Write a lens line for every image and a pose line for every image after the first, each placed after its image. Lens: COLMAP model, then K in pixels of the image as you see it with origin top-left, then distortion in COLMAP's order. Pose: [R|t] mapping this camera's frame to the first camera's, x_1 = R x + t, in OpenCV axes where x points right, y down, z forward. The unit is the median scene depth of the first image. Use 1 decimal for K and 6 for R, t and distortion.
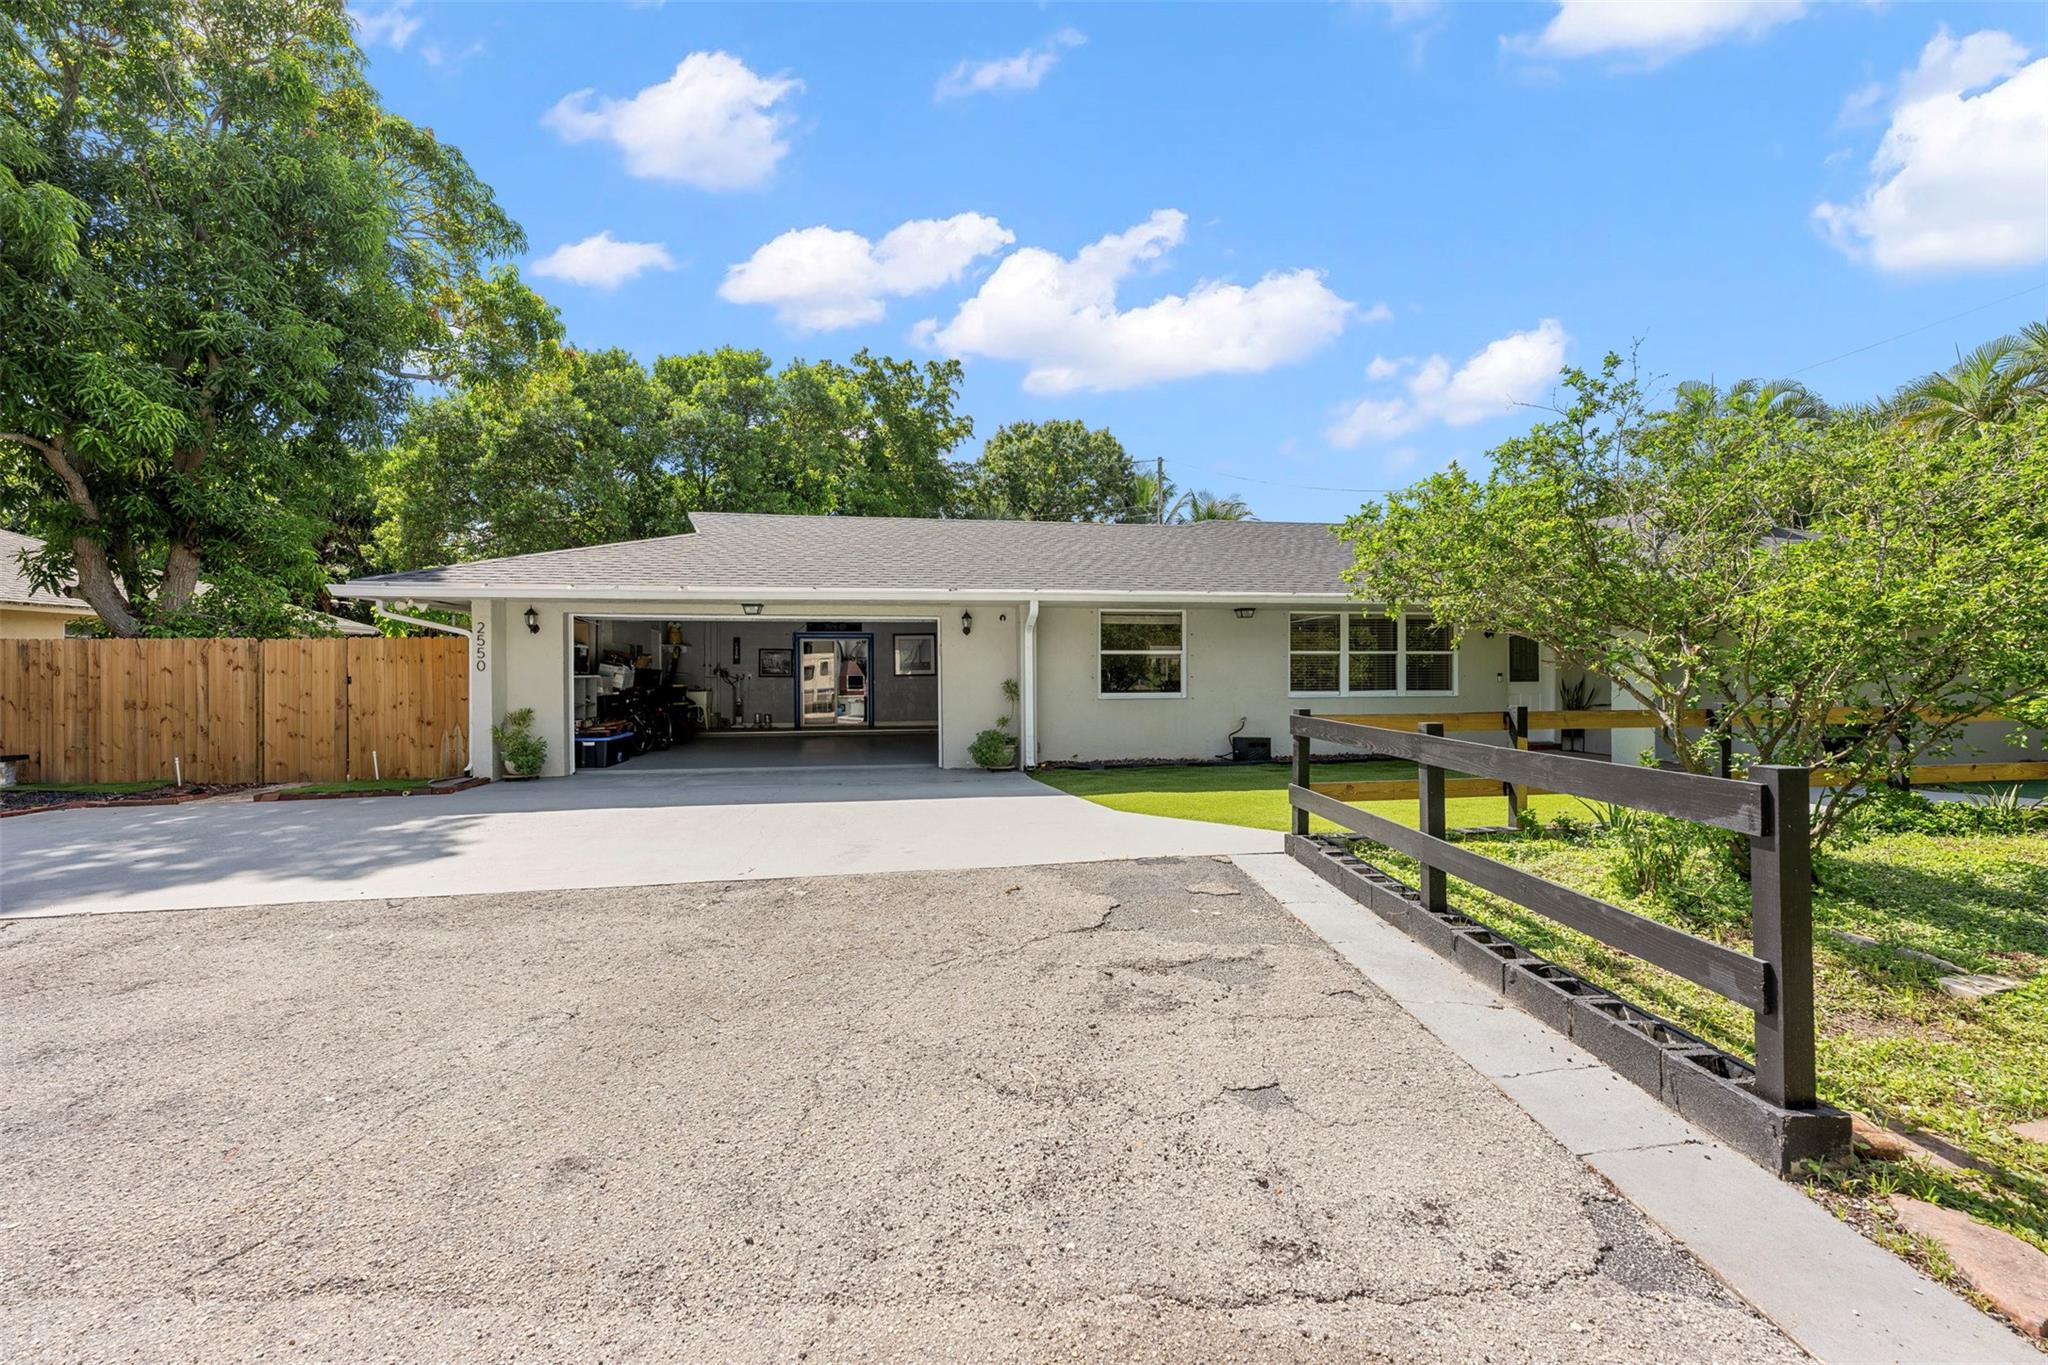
lens RADIAL K [[819.1, 0, 1024.0], [0, 819.1, 682.5], [0, 0, 1]] dist [0.001737, -0.000206]
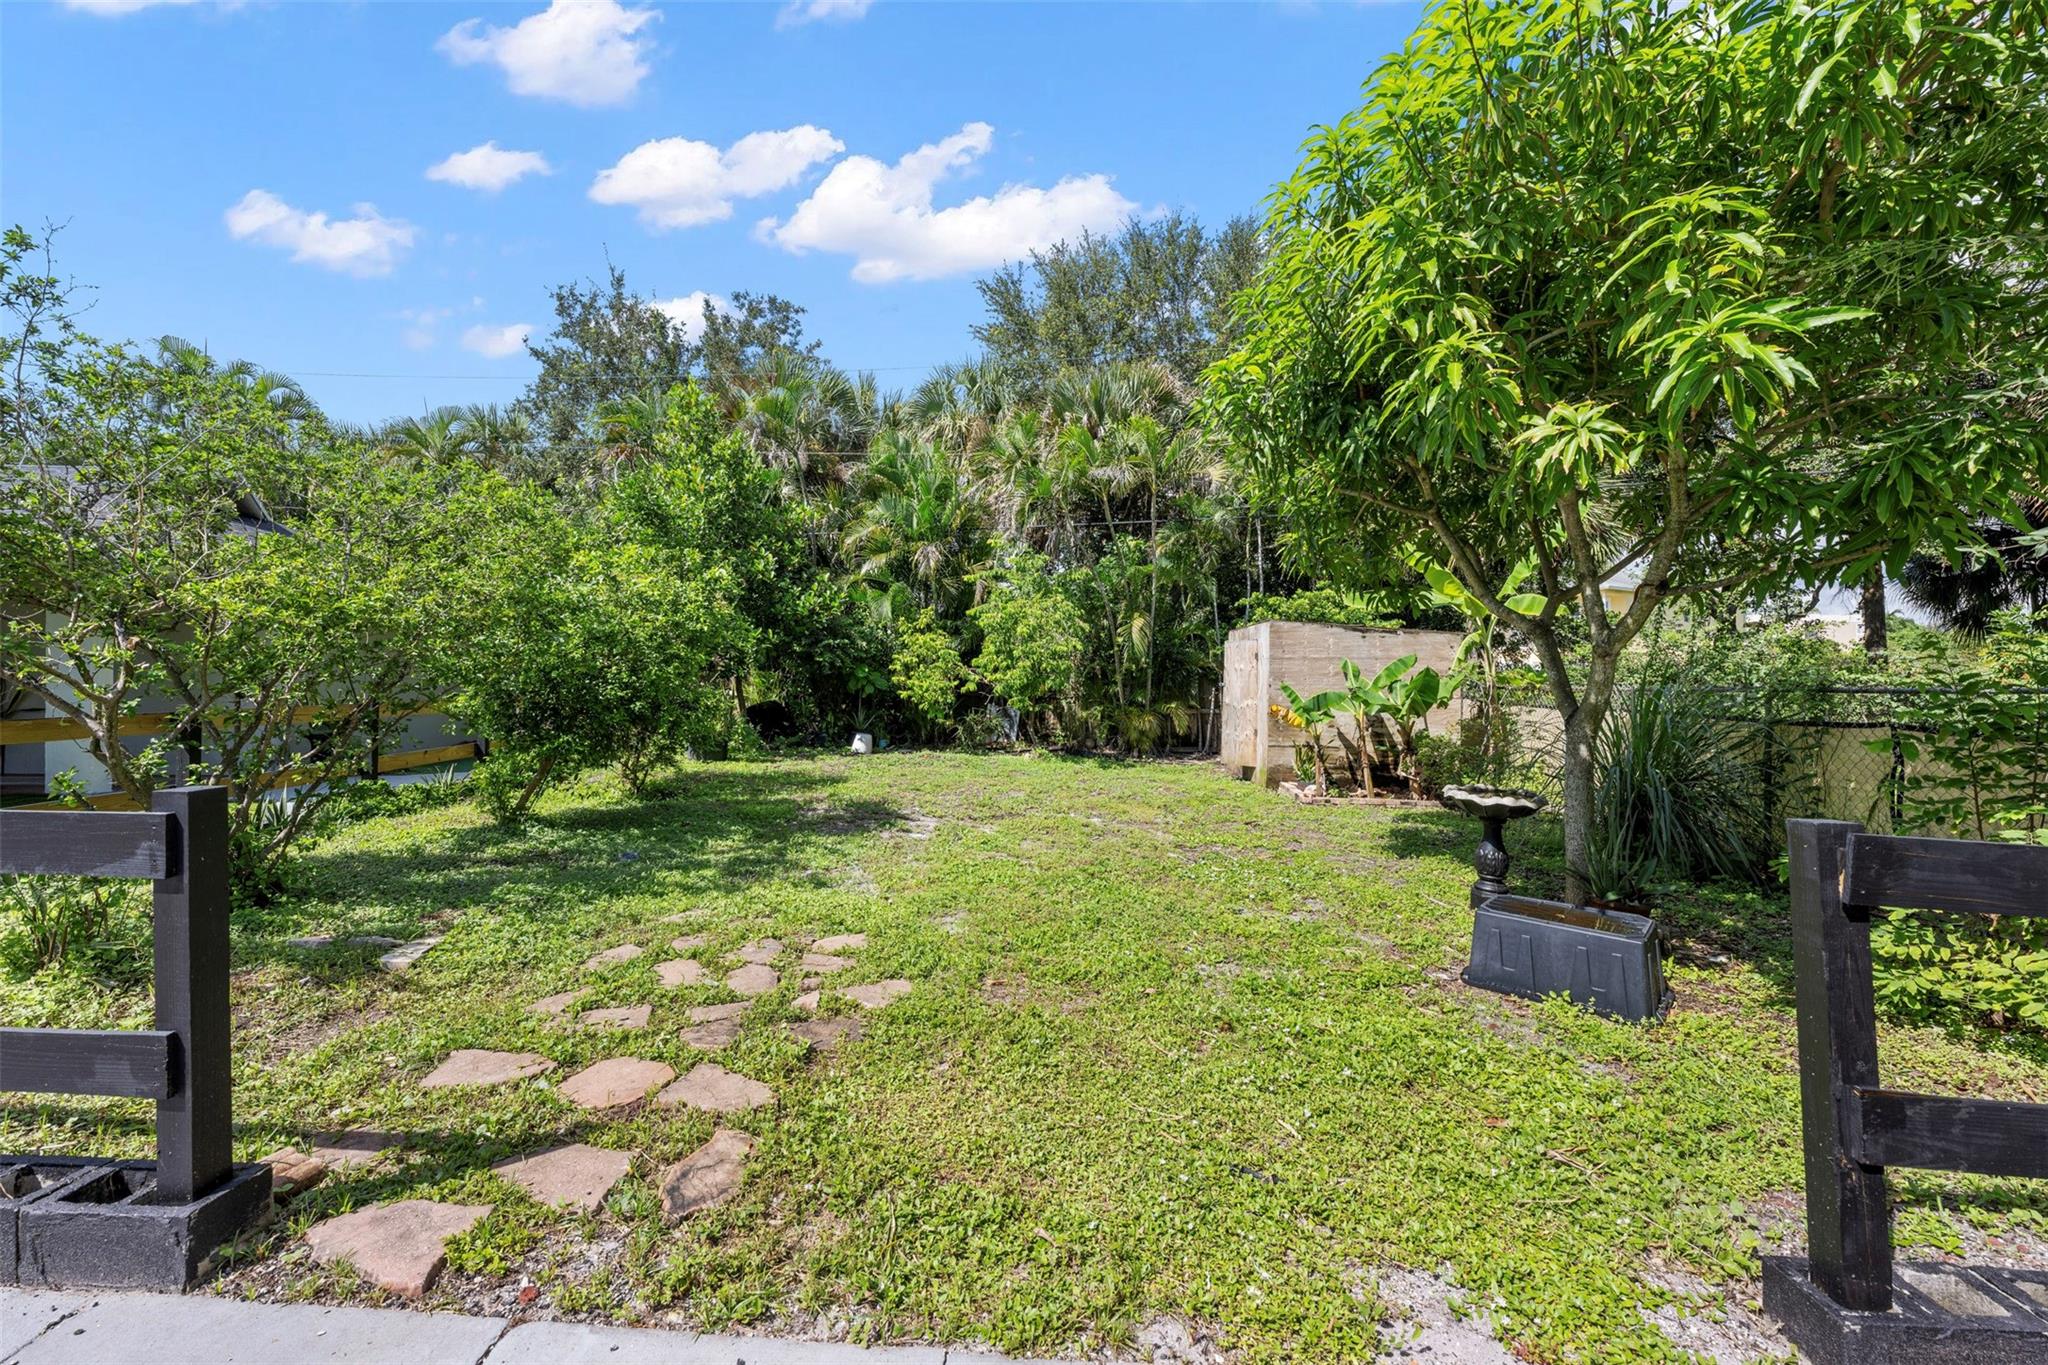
lens RADIAL K [[833.6, 0, 1019.8], [0, 833.6, 668.9], [0, 0, 1]] dist [-0.001175, -0.000553]
pose [[0.100854, 0.016803, 0.994759, 0.096260], [-0.004132, 0.999856, -0.016470, -0.003844], [-0.994893, -0.002449, 0.100909, 0.050063]]
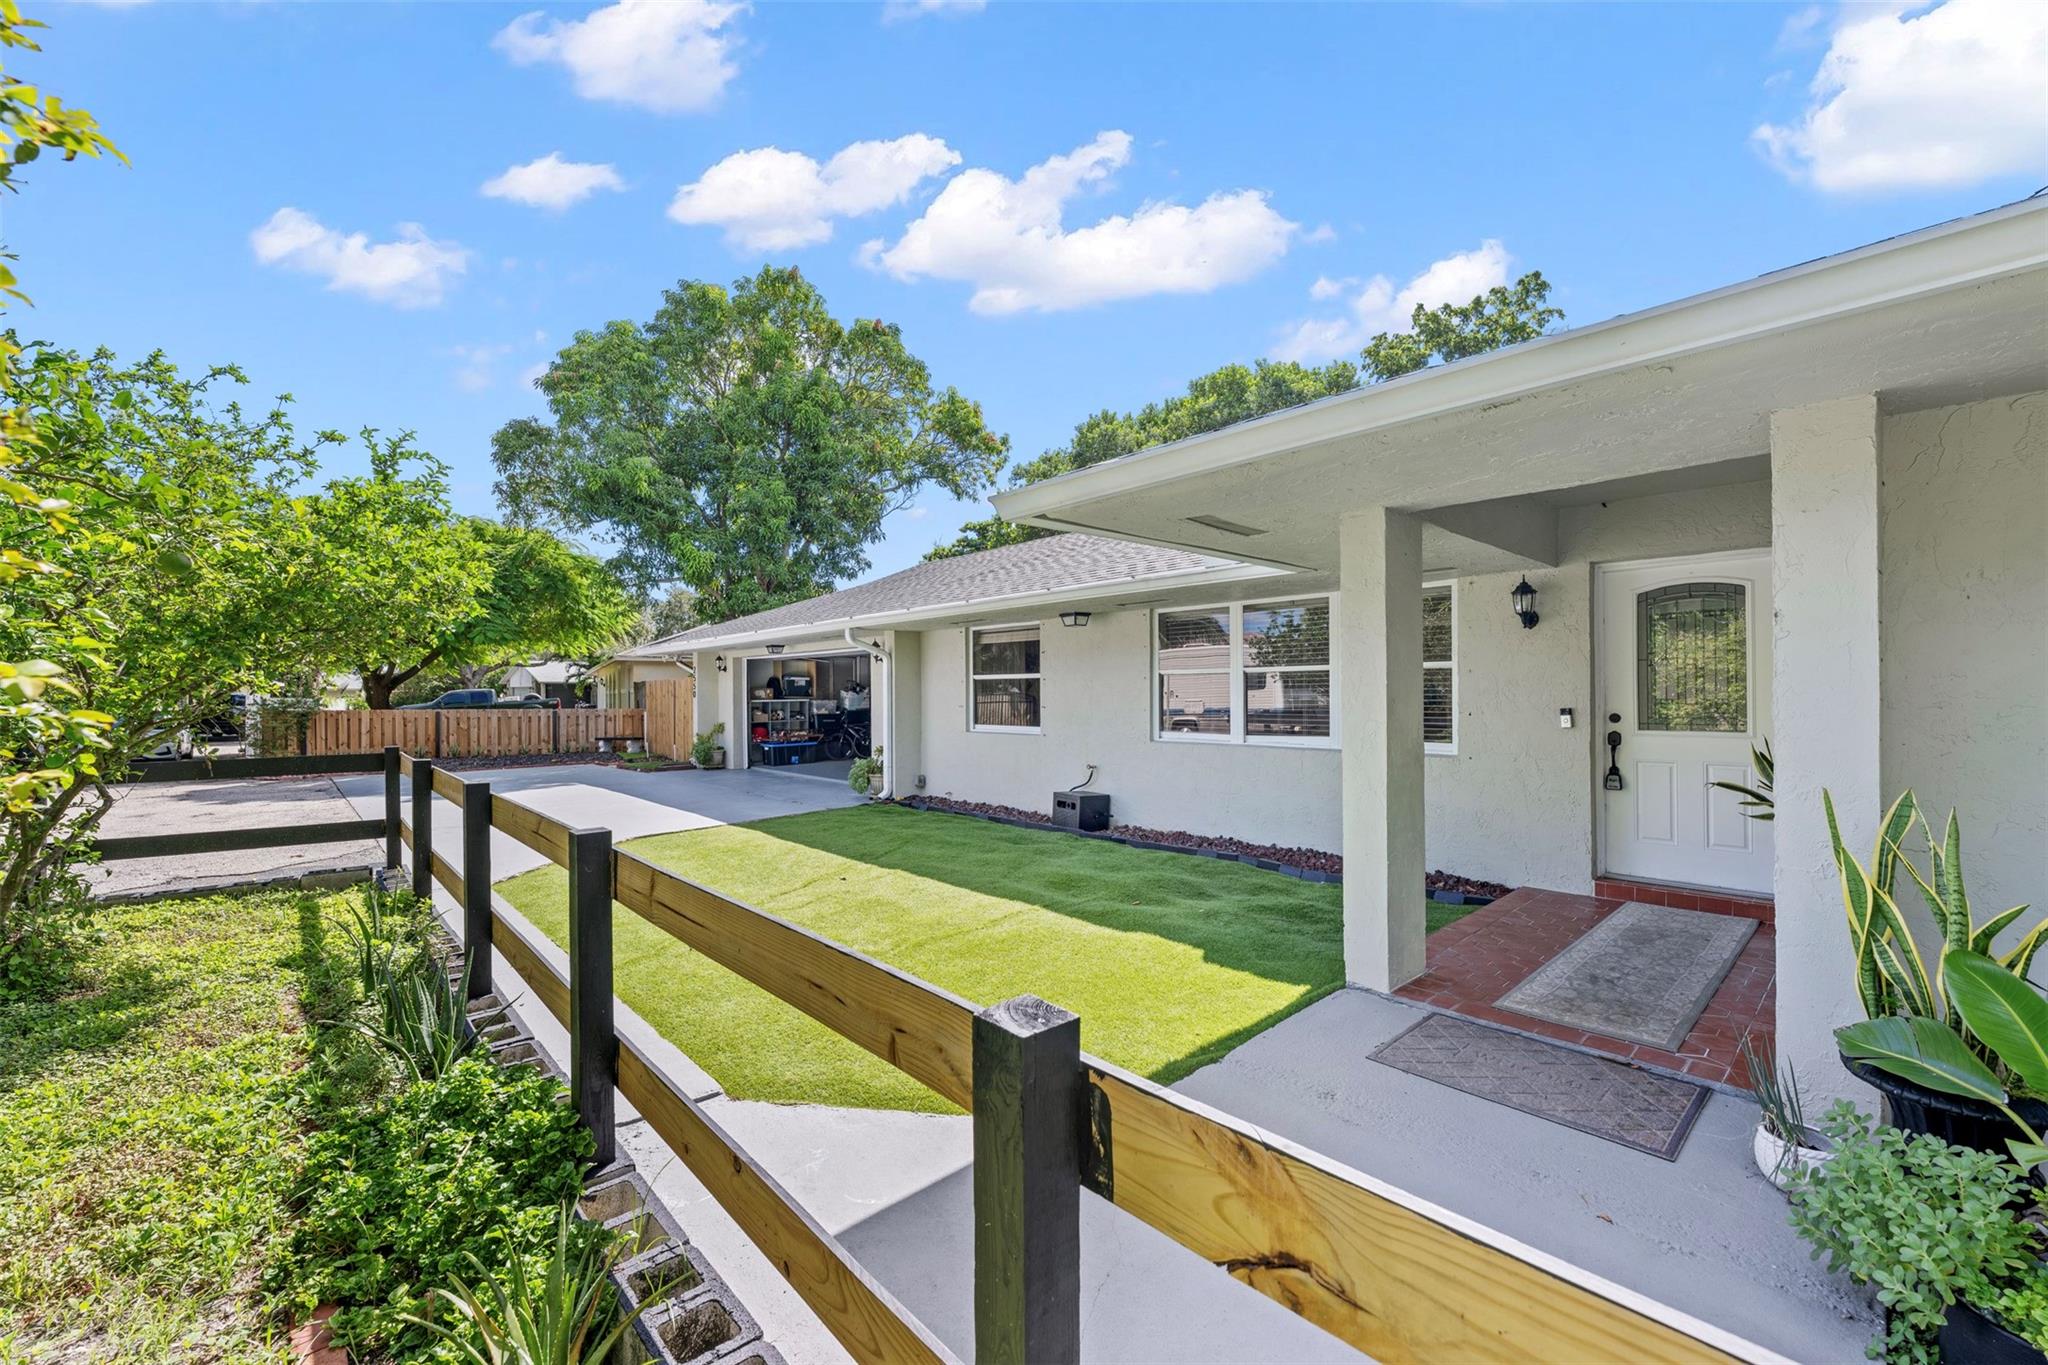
lens RADIAL K [[819.1, 0, 1024.0], [0, 819.1, 682.5], [0, 0, 1]] dist [0.001737, -0.000206]
pose [[0.547542, -0.010906, -0.836707, 0.722689], [-0.001360, 0.999902, -0.013924, -0.016089], [0.836777, 0.008762, 0.547474, 0.505839]]
